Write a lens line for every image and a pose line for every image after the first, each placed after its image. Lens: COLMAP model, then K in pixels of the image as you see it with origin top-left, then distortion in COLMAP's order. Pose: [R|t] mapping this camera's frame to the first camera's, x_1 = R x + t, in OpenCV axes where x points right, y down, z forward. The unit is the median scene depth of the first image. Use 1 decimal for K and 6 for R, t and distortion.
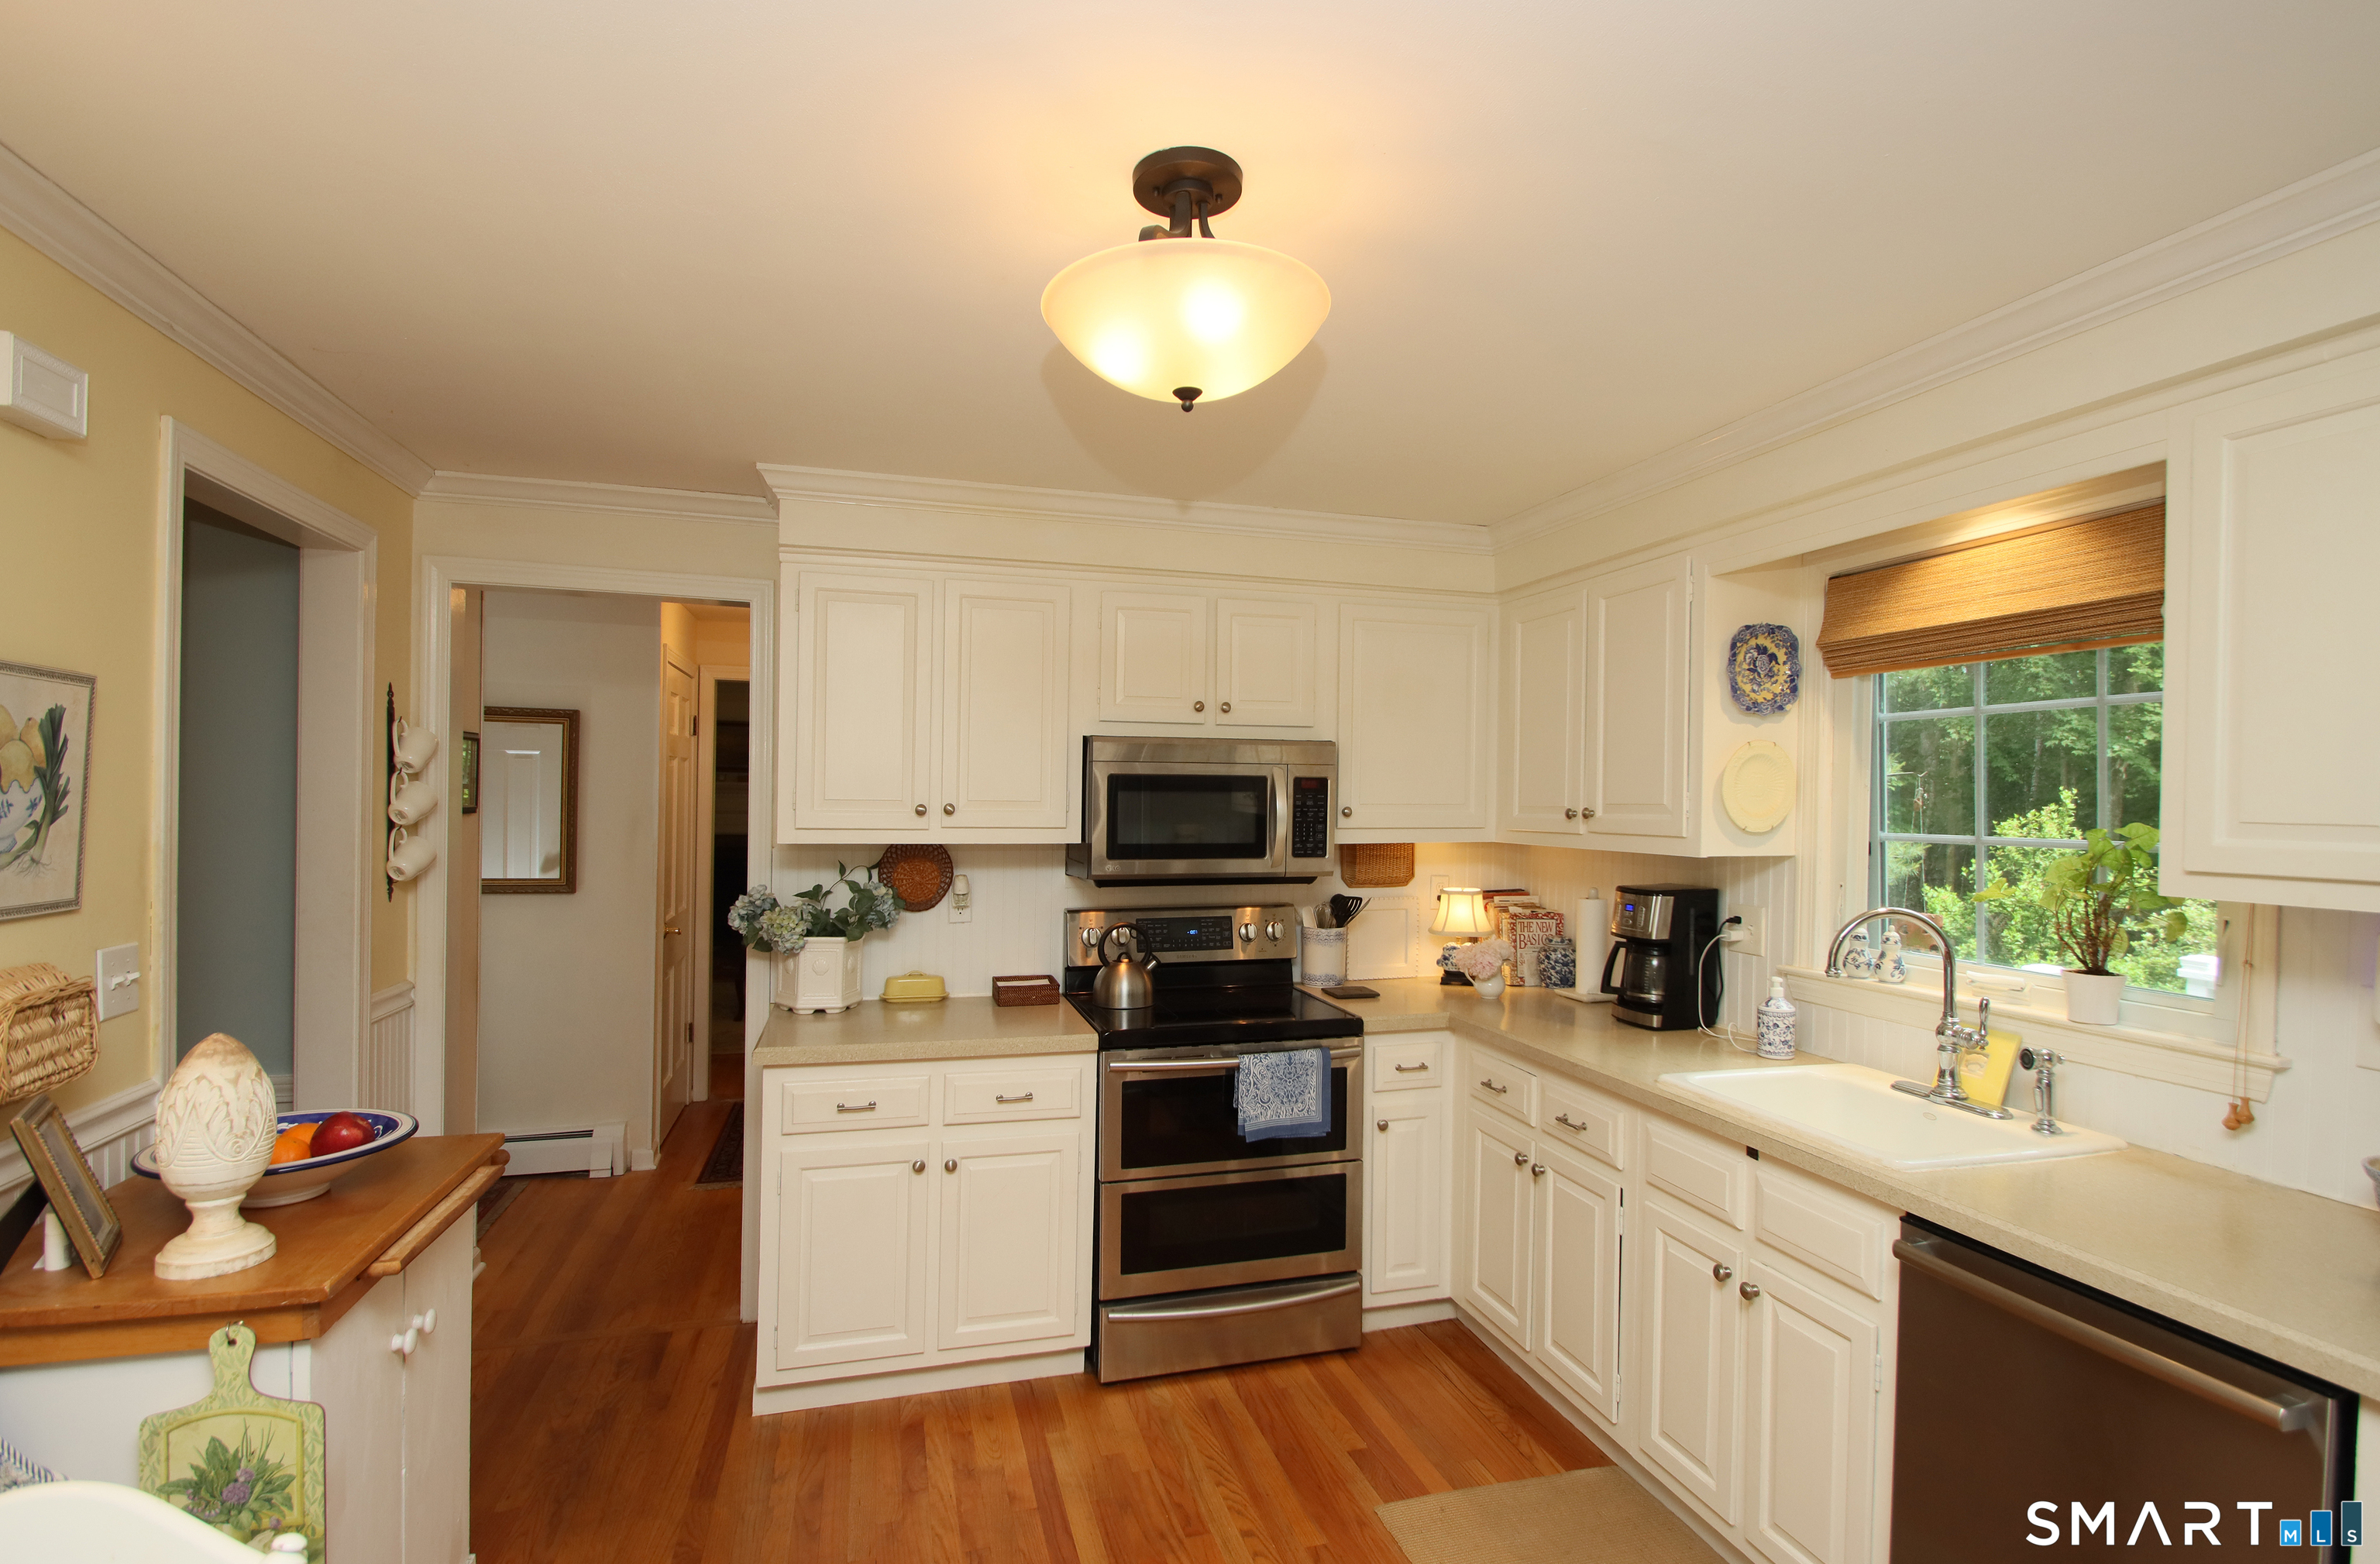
lens RADIAL K [[1197.5, 0, 1185.9], [0, 1197.5, 815.8], [0, 0, 1]] dist [0.024413, -0.027333]
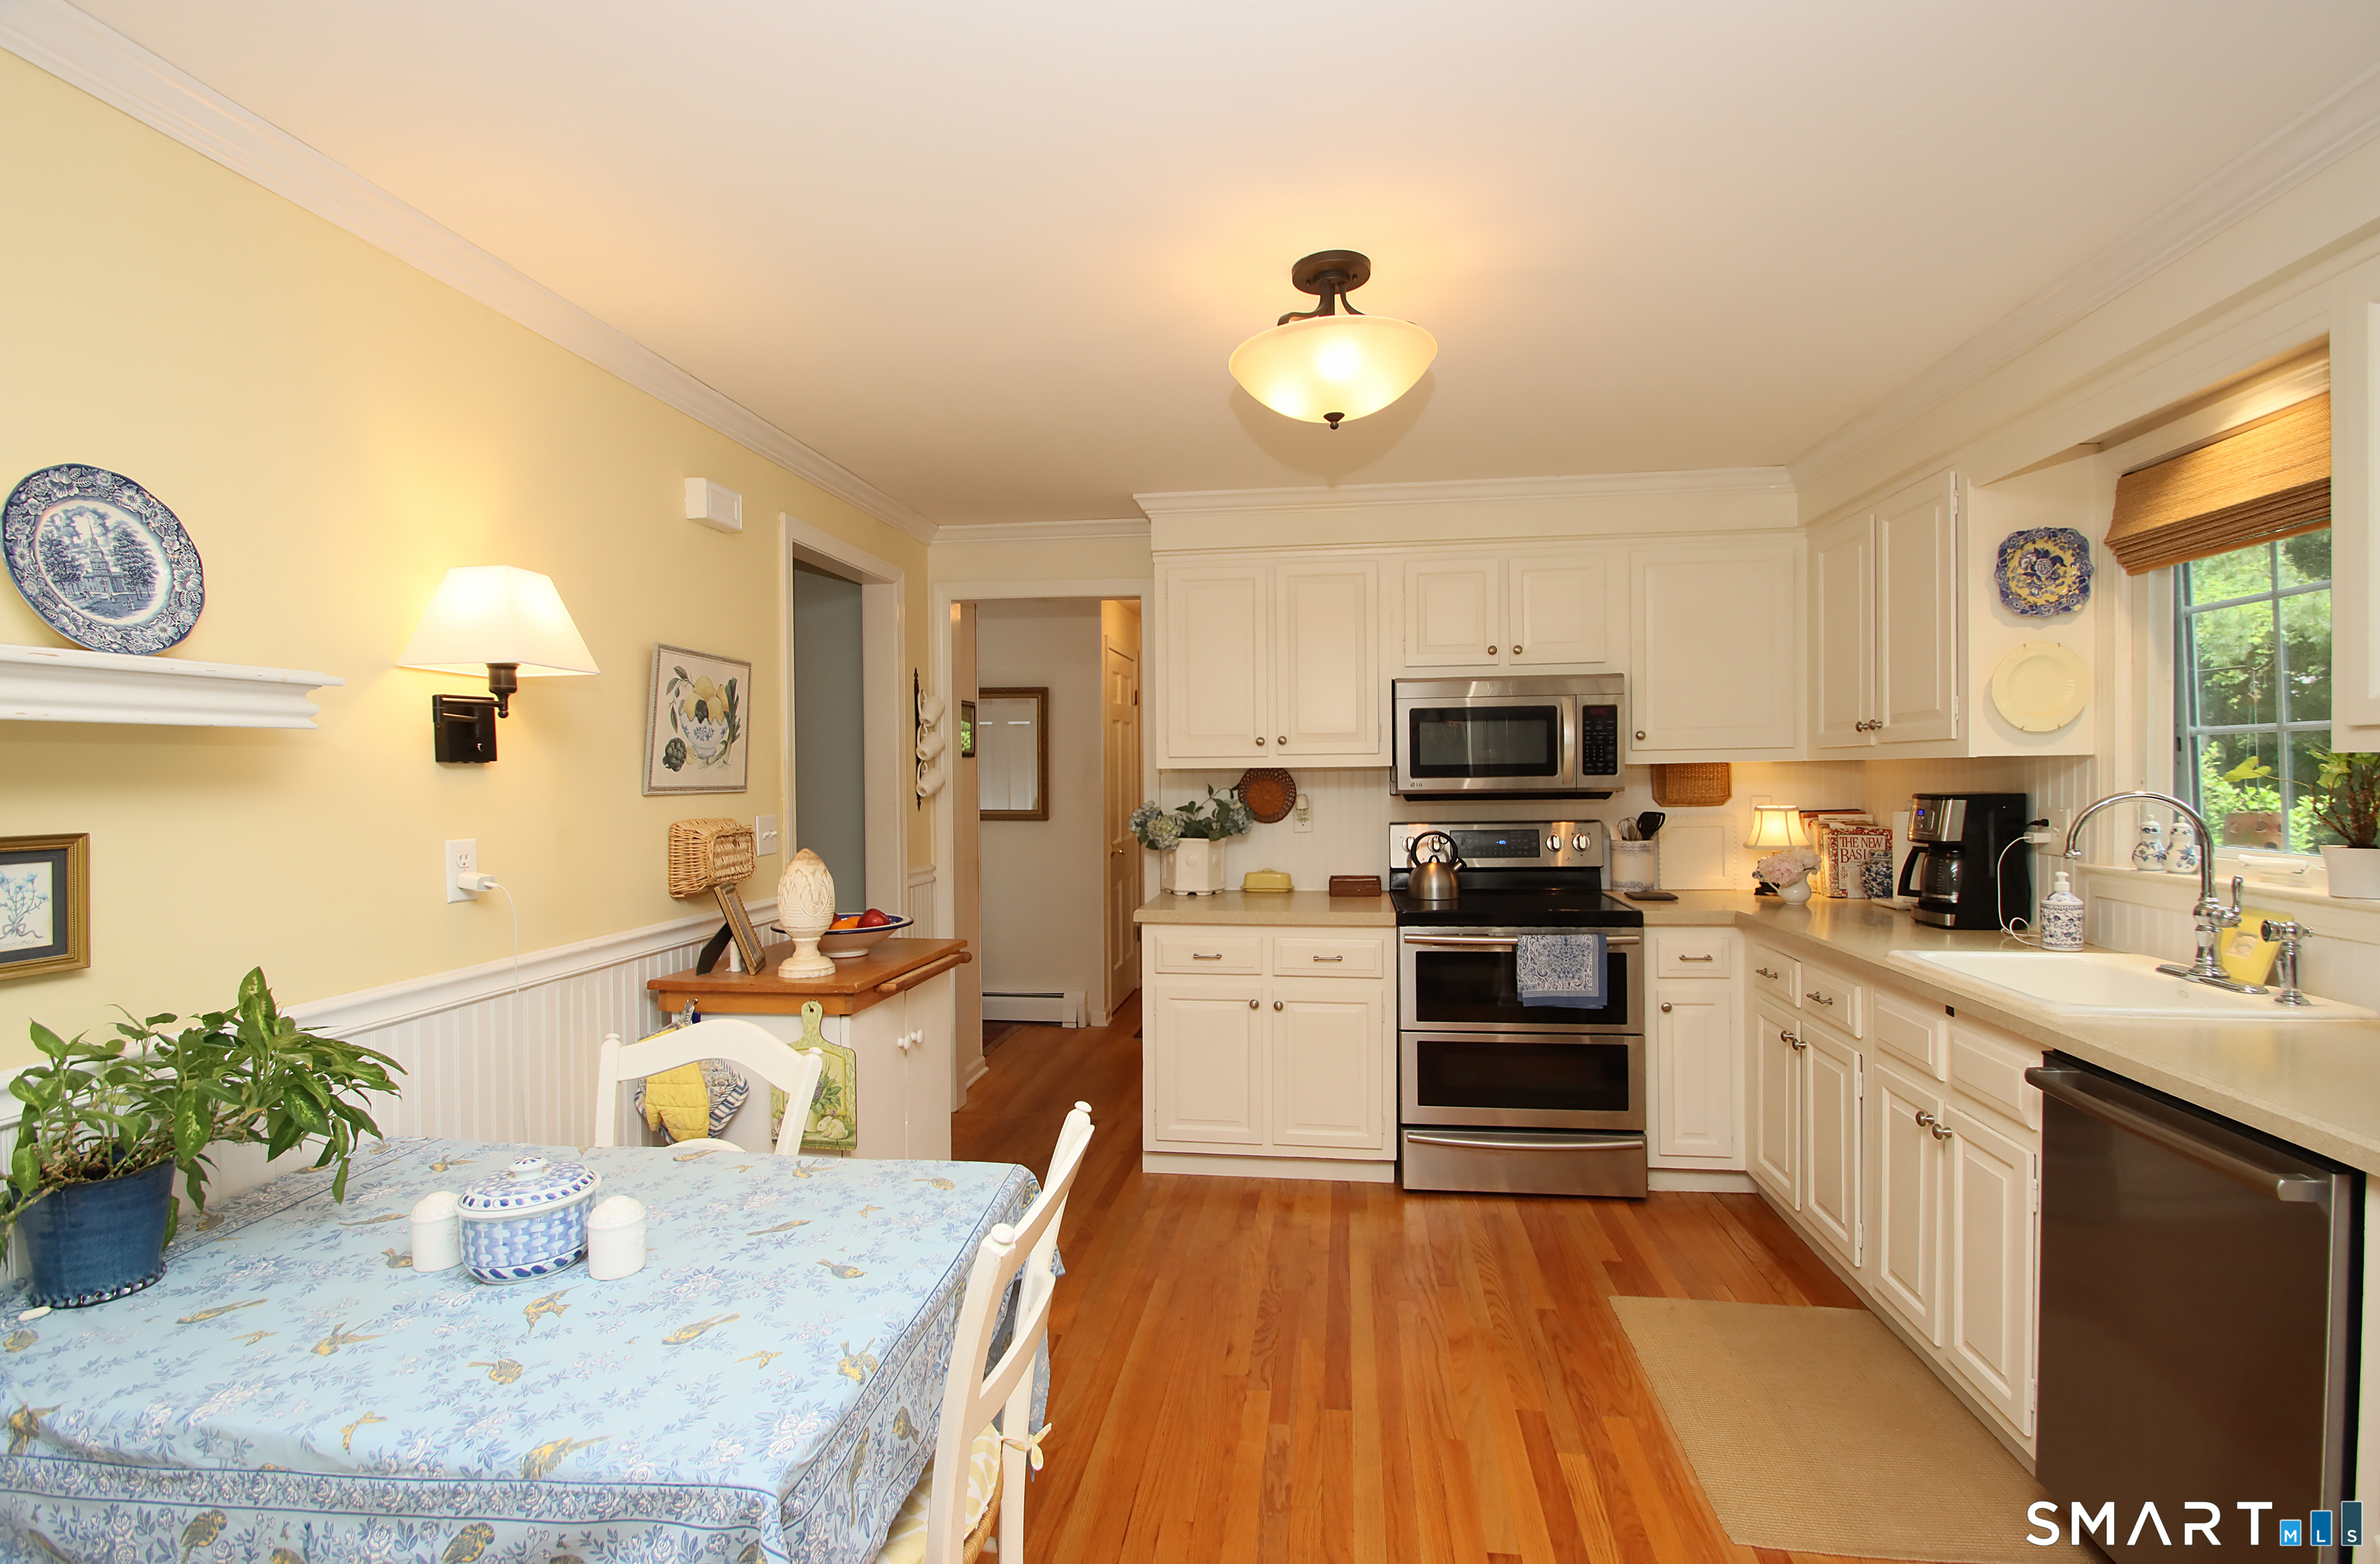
lens RADIAL K [[1106.5, 0, 1199.3], [0, 1106.5, 785.4], [0, 0, 1]] dist [0.019635, -0.020342]
pose [[0.928757, -0.025381, -0.369818, 0.161185], [0.025598, 0.999663, -0.004321, 0.045800], [0.369803, -0.005454, 0.929094, -0.147712]]
